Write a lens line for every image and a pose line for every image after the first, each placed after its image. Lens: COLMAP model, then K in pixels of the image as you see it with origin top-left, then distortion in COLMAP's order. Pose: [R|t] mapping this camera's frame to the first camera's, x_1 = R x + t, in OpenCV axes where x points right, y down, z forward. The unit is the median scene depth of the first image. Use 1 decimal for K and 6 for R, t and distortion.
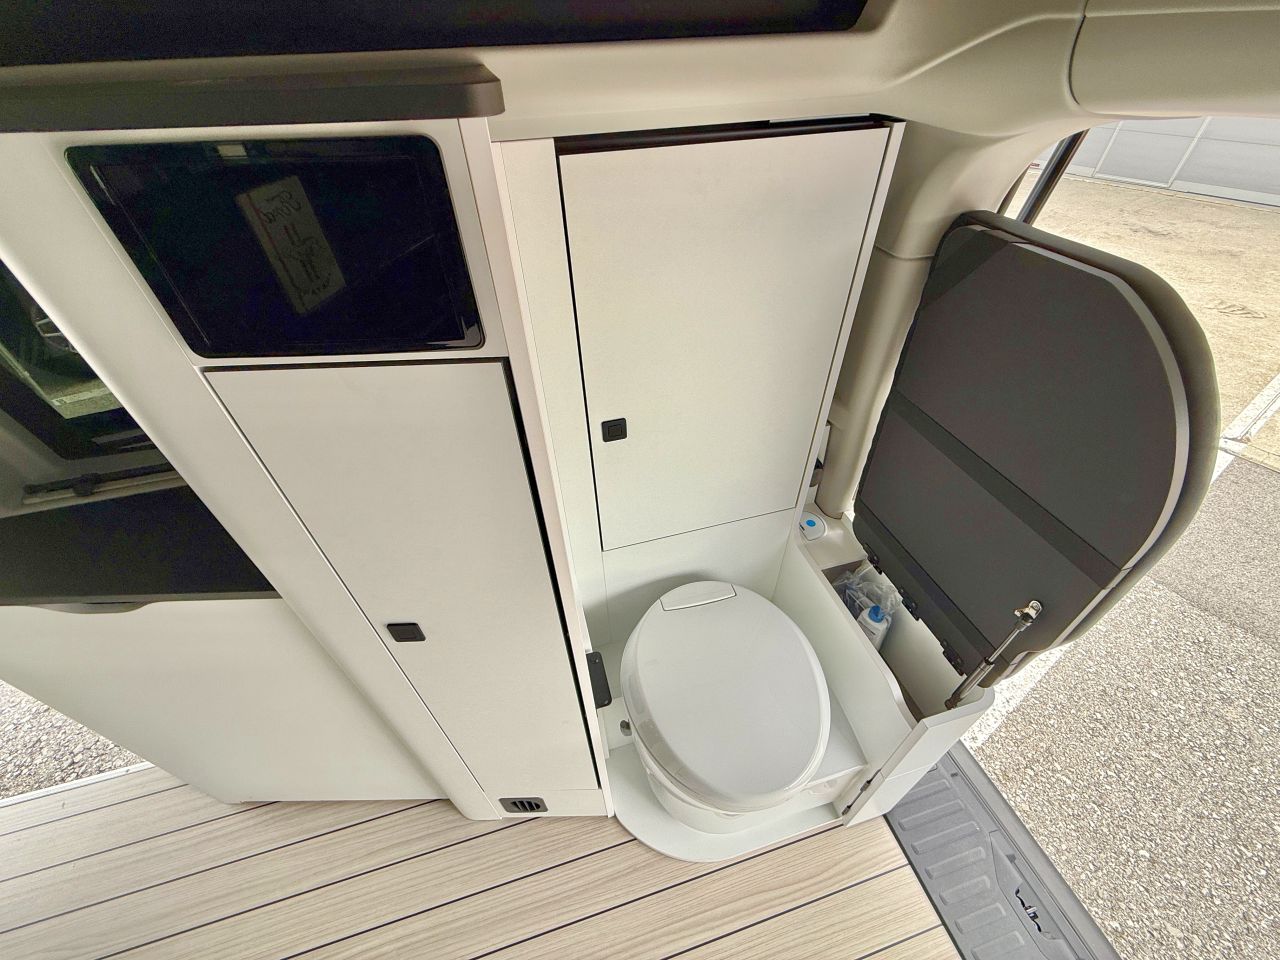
lens RADIAL K [[514.1, 0, 634.2], [0, 514.1, 482.1], [0, 0, 1]] dist [-0.003648, 0.000100]
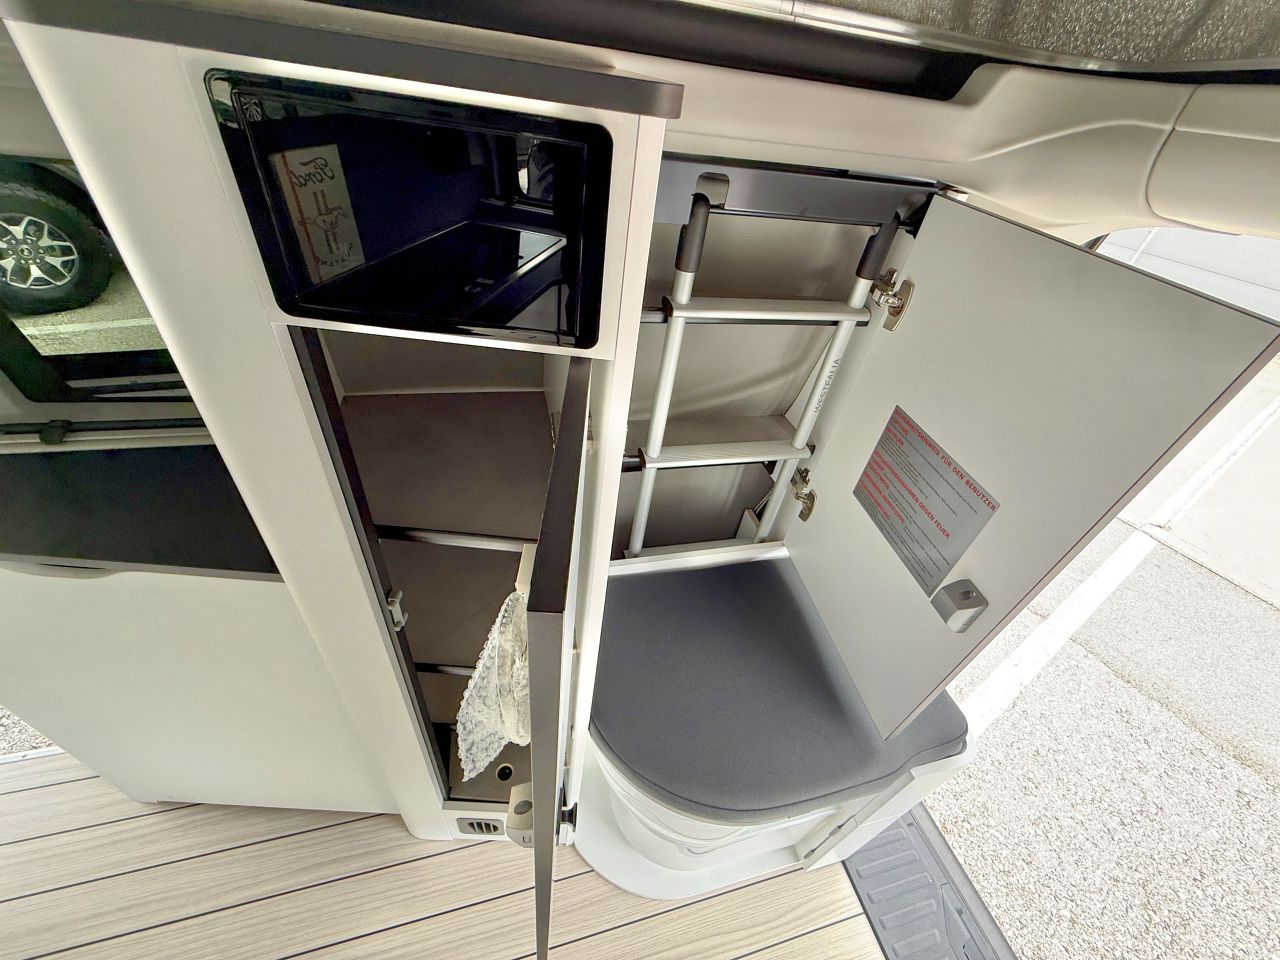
lens RADIAL K [[514.1, 0, 636.7], [0, 514.1, 481.0], [0, 0, 1]] dist [-0.003648, 0.000100]
pose [[0.989261, 0.121778, 0.080823, -0.082923], [-0.118358, 0.991912, -0.045857, 0.007421], [-0.085754, 0.035799, 0.995673, 0.011989]]
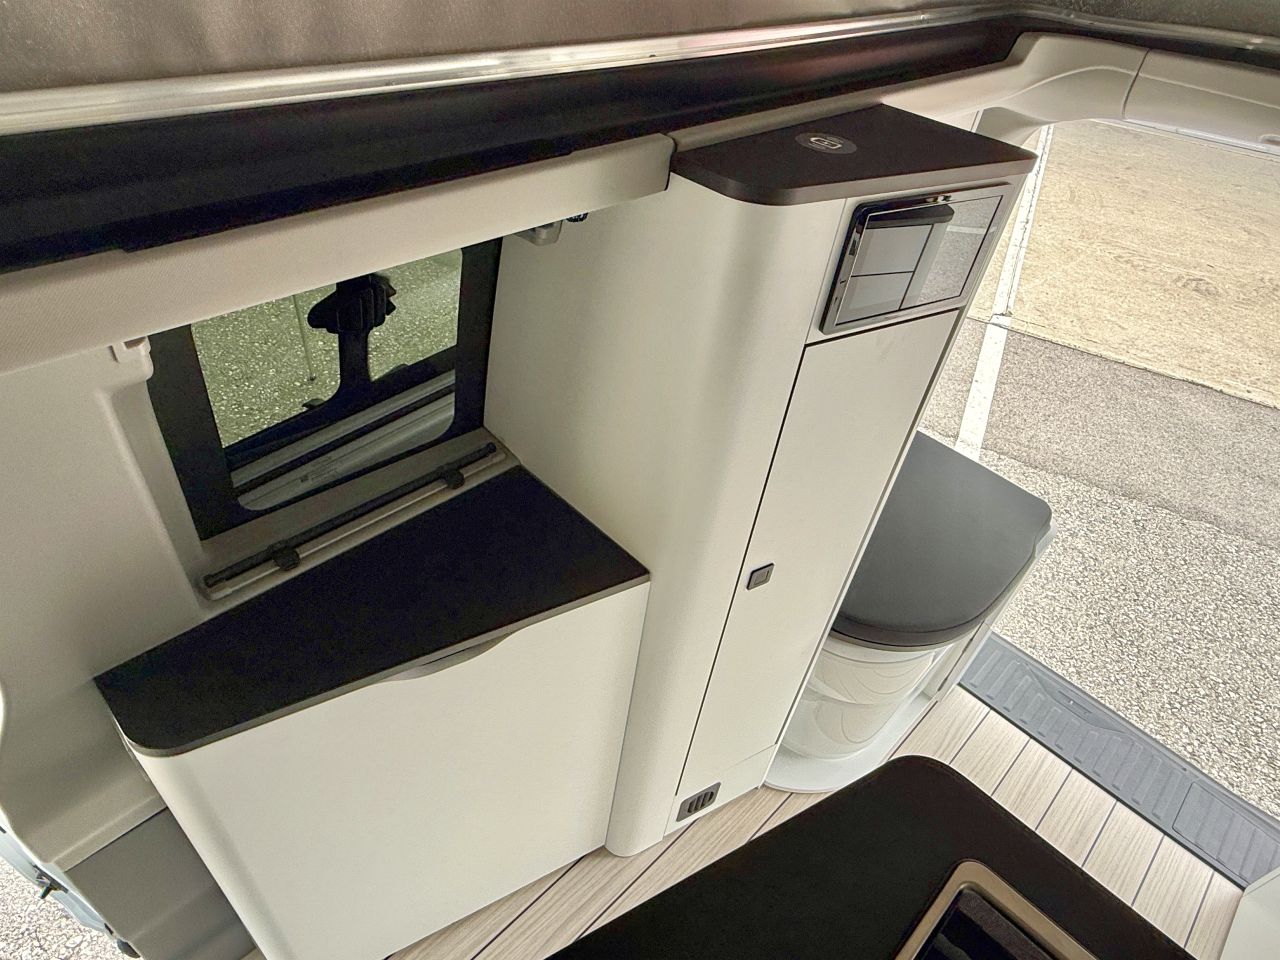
lens RADIAL K [[743.1, 0, 641.7], [0, 743.1, 488.6], [0, 0, 1]] dist [-0.013796, -0.003914]
pose [[0.871407, -0.241011, 0.427274, -0.707311], [0.236676, 0.969468, 0.064154, -0.024830], [-0.429690, 0.045221, 0.901843, -0.173747]]
